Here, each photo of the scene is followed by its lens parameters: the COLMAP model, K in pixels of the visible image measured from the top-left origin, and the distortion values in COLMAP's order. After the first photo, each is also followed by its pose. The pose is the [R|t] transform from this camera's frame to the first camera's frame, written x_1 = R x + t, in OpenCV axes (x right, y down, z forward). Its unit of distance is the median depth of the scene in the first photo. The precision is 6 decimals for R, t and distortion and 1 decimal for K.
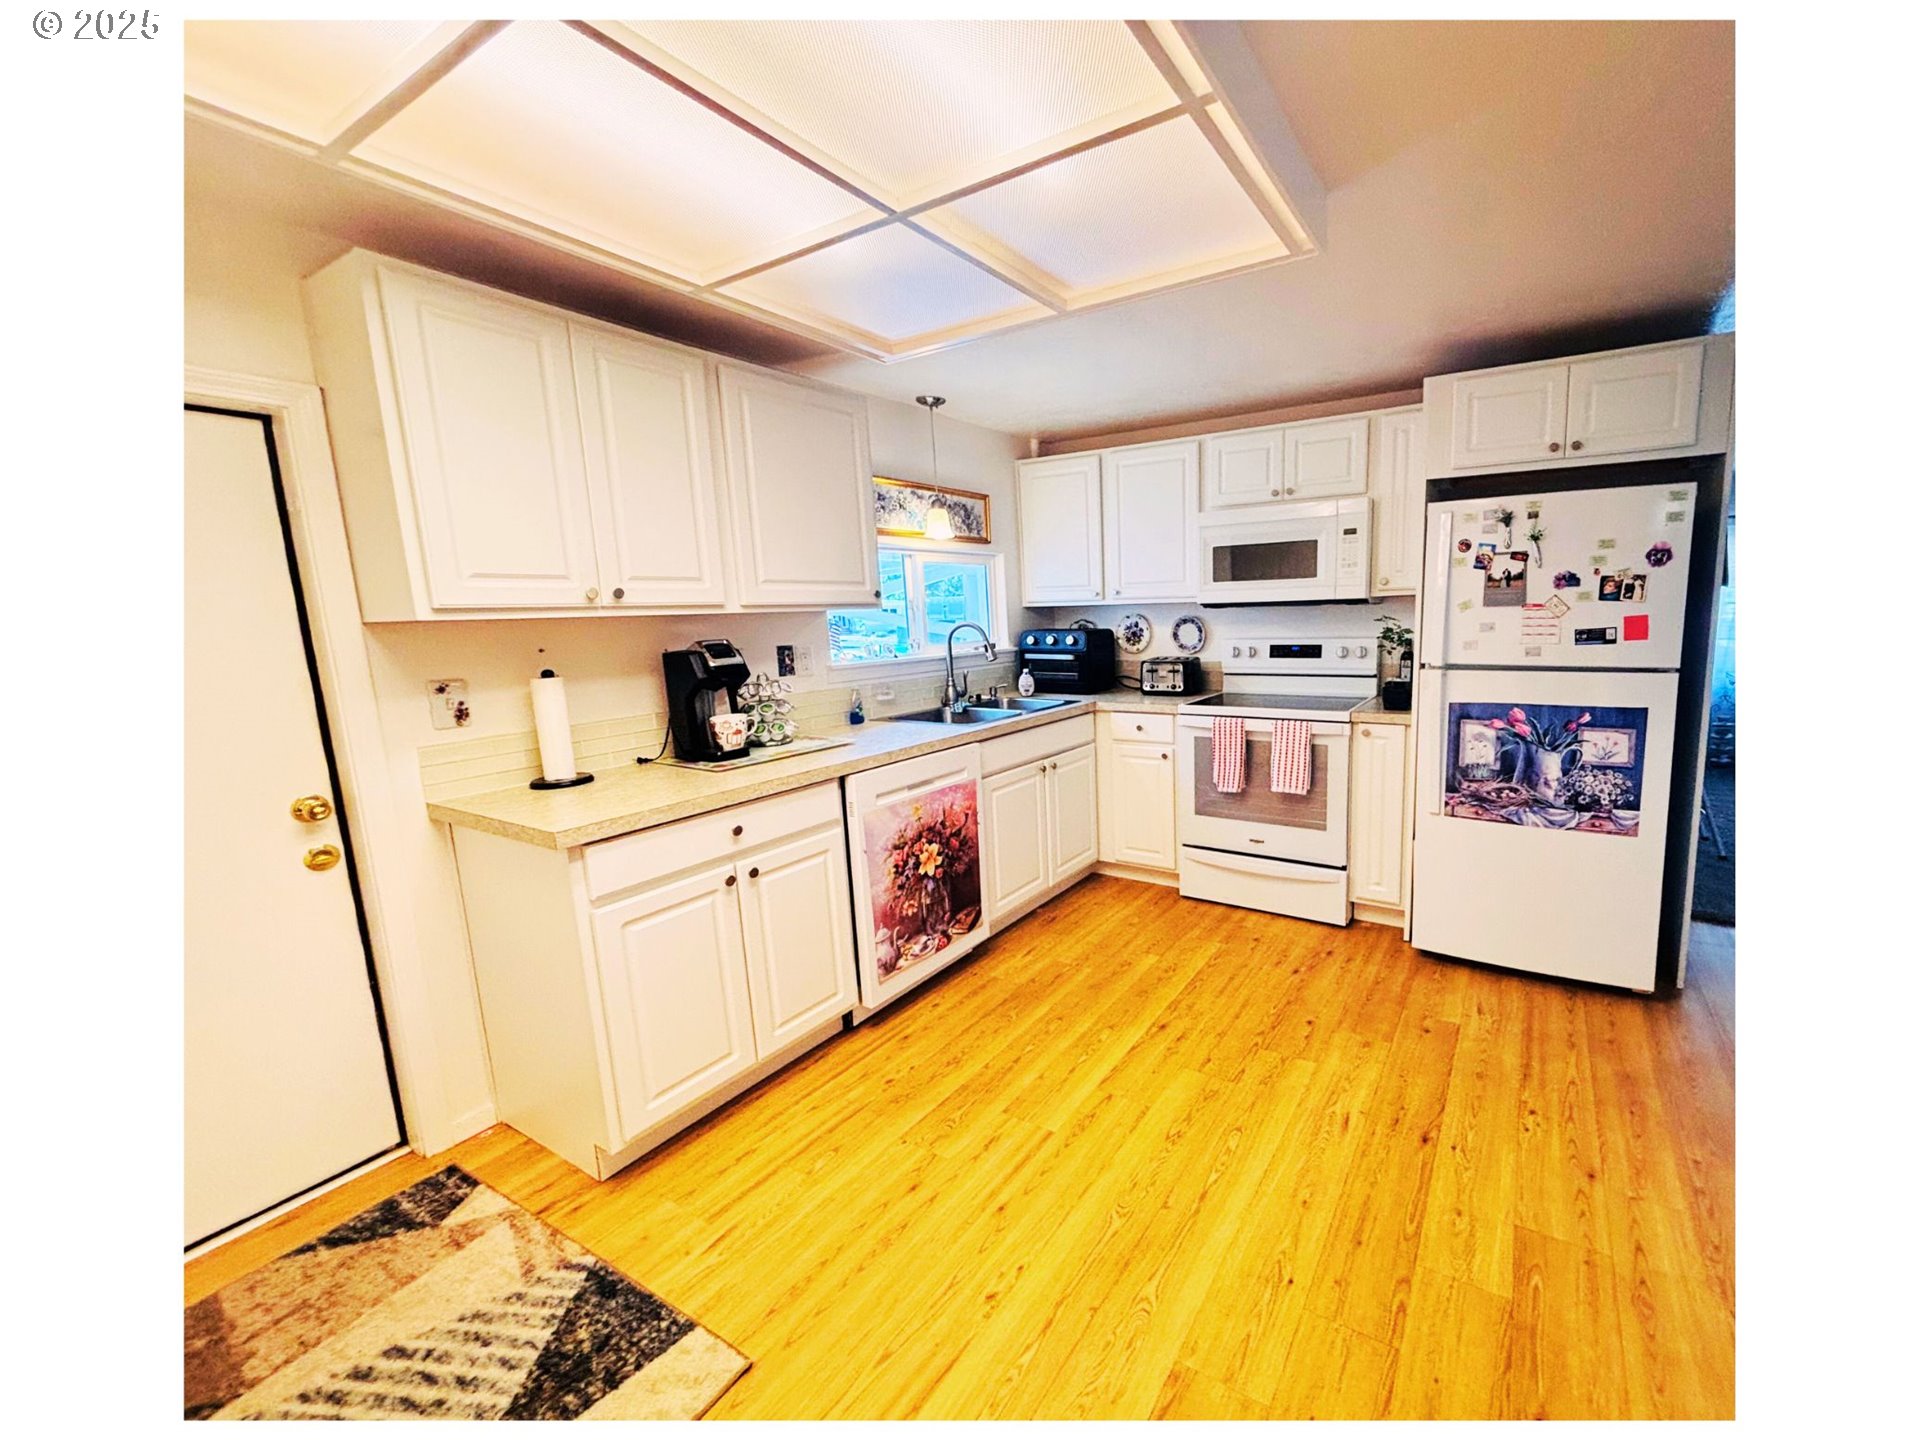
lens RADIAL K [[736.1, 0, 960.0], [0, 736.1, 720.0], [0, 0, 1]] dist [0.016251, 0.000122]
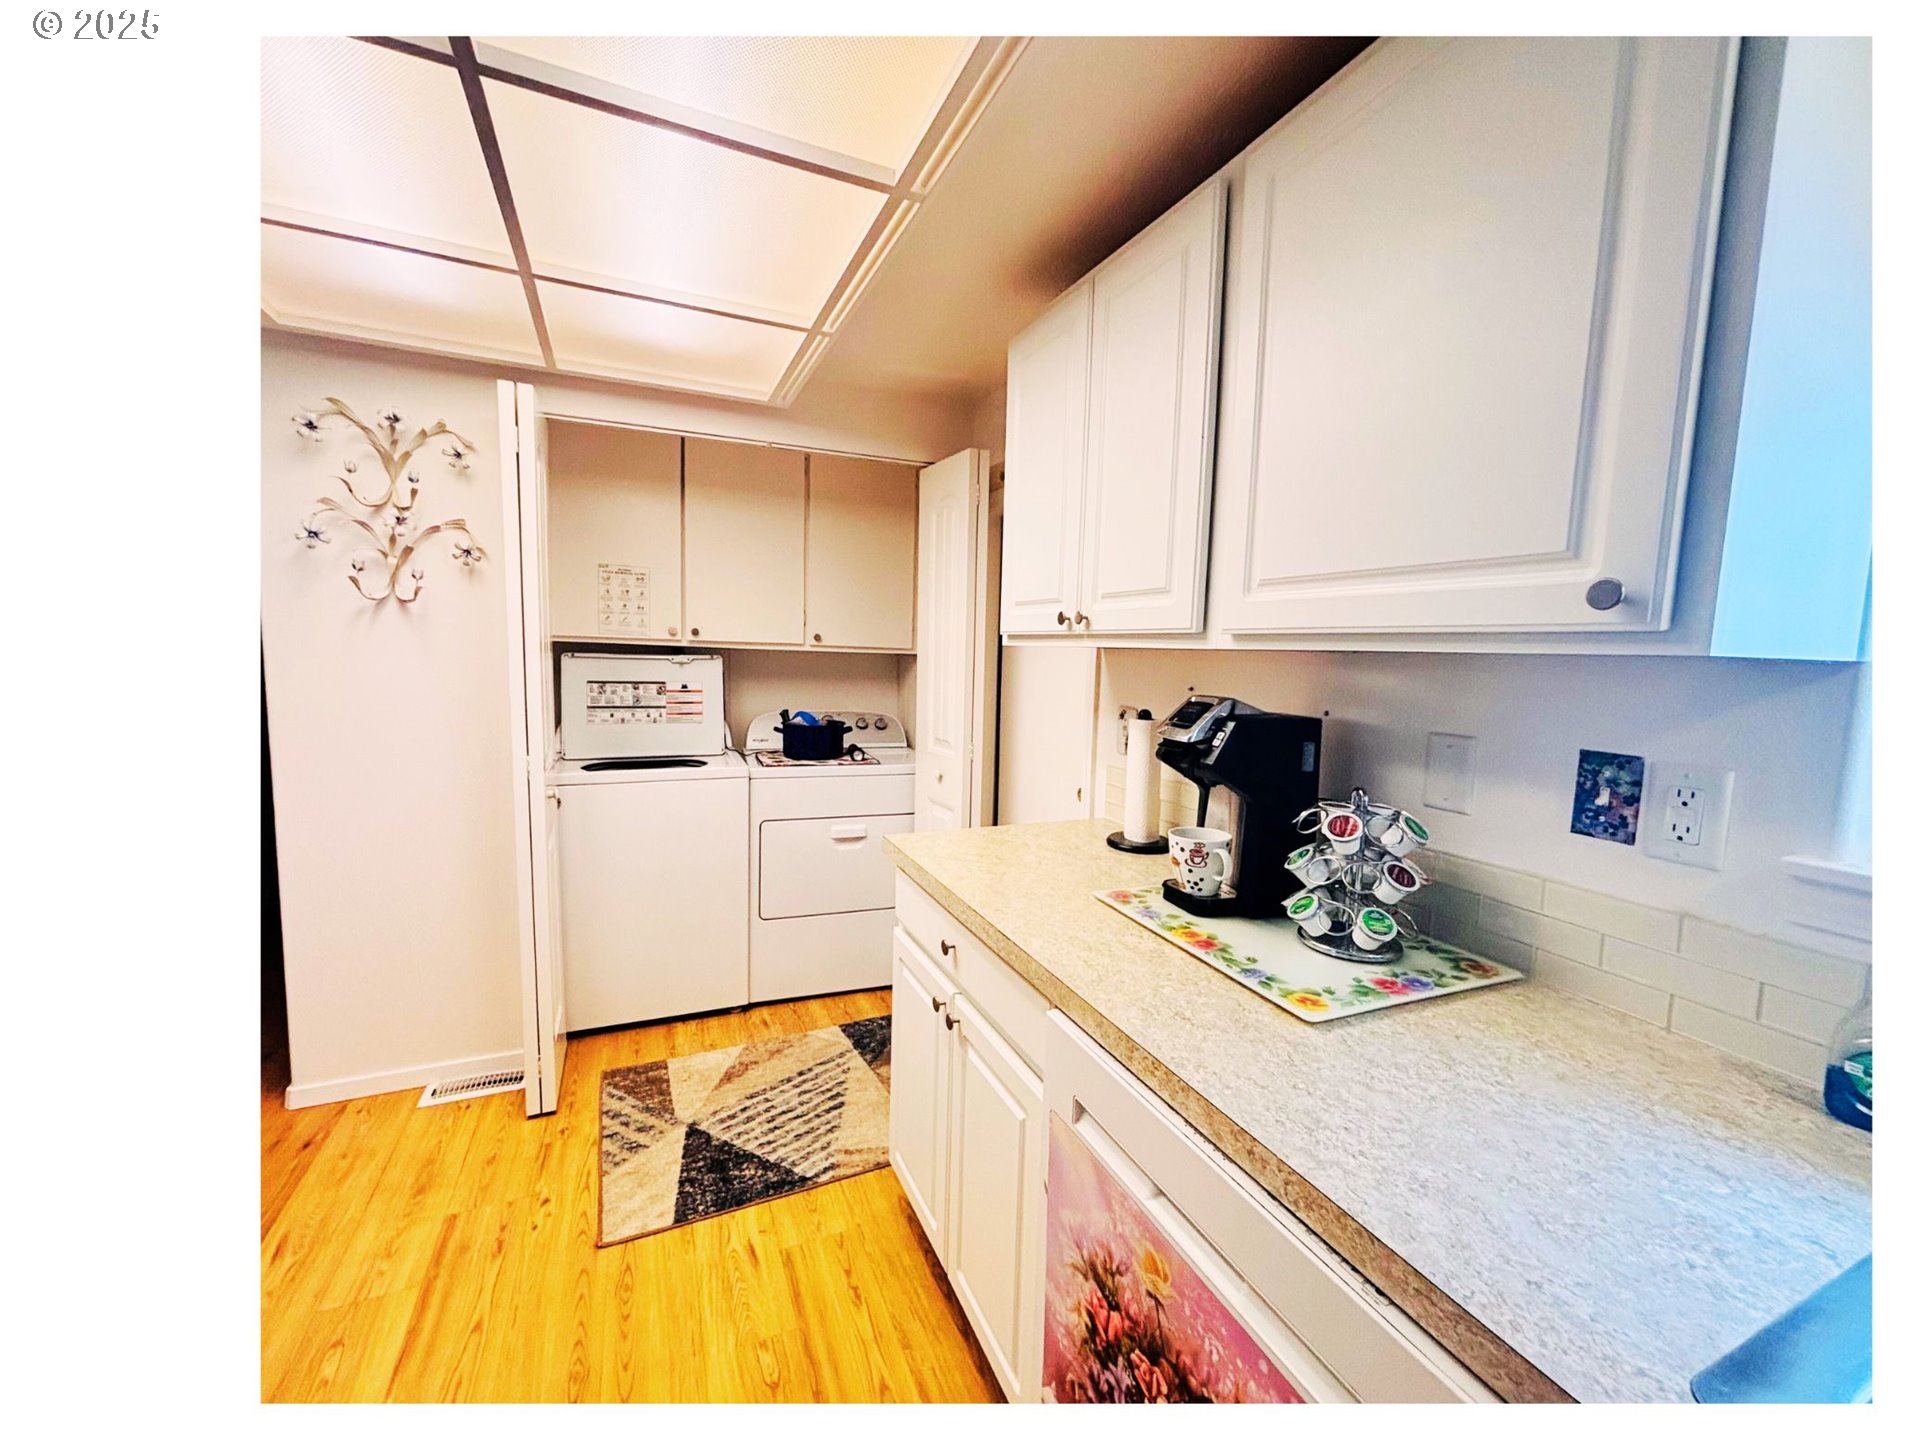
lens RADIAL K [[736.1, 0, 960.0], [0, 736.1, 720.0], [0, 0, 1]] dist [0.016251, 0.000122]
pose [[-0.441390, 0.125709, -0.888466, 0.253639], [-0.125936, 0.971659, 0.200045, -0.178375], [0.888434, 0.200188, -0.413050, 1.044662]]
